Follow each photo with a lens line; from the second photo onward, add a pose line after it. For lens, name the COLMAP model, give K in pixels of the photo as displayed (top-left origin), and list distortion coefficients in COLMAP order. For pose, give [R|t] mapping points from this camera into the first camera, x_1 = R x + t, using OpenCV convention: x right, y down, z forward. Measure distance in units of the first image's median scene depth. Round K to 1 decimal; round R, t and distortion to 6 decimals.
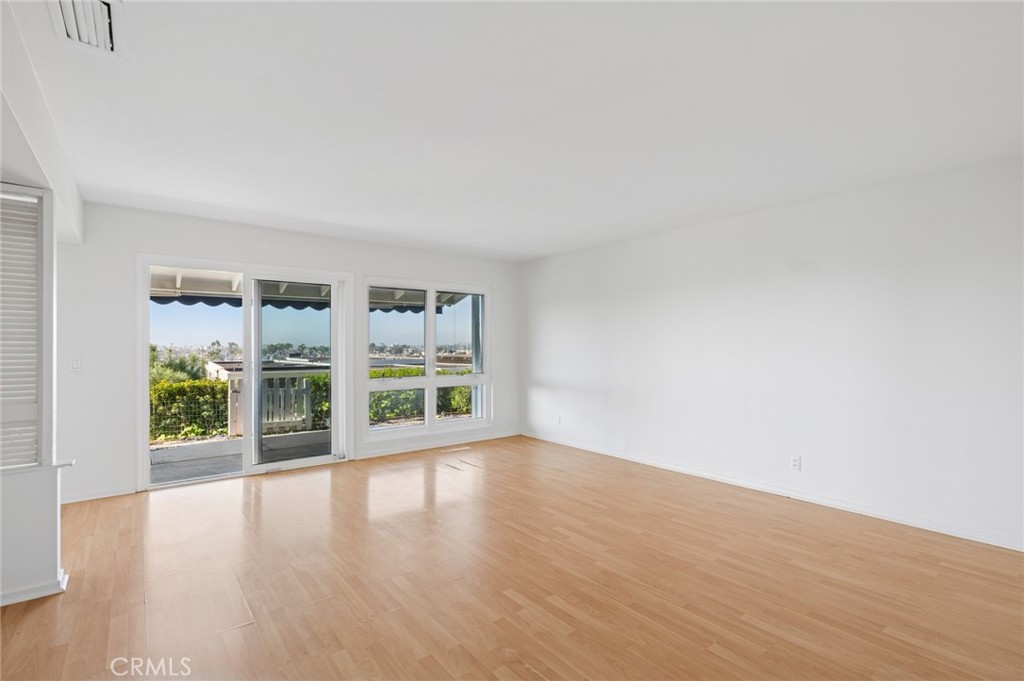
lens RADIAL K [[476.4, 0, 512.0], [0, 476.4, 340.5], [0, 0, 1]] dist [0.002538, 0.000098]
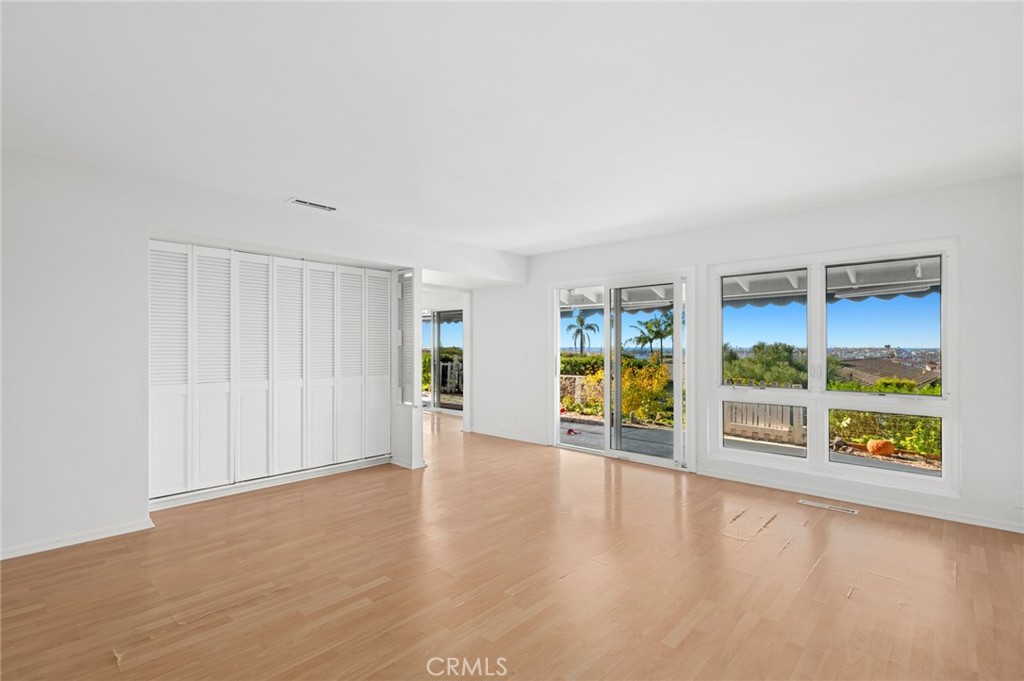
lens RADIAL K [[477.5, 0, 512.0], [0, 477.5, 340.5], [0, 0, 1]] dist [0.033211, 0.000105]
pose [[0.148073, -0.006825, -0.988953, 0.492008], [0.007916, 0.999952, -0.005716, 0.002741], [0.988945, -0.006982, 0.148120, 0.504374]]
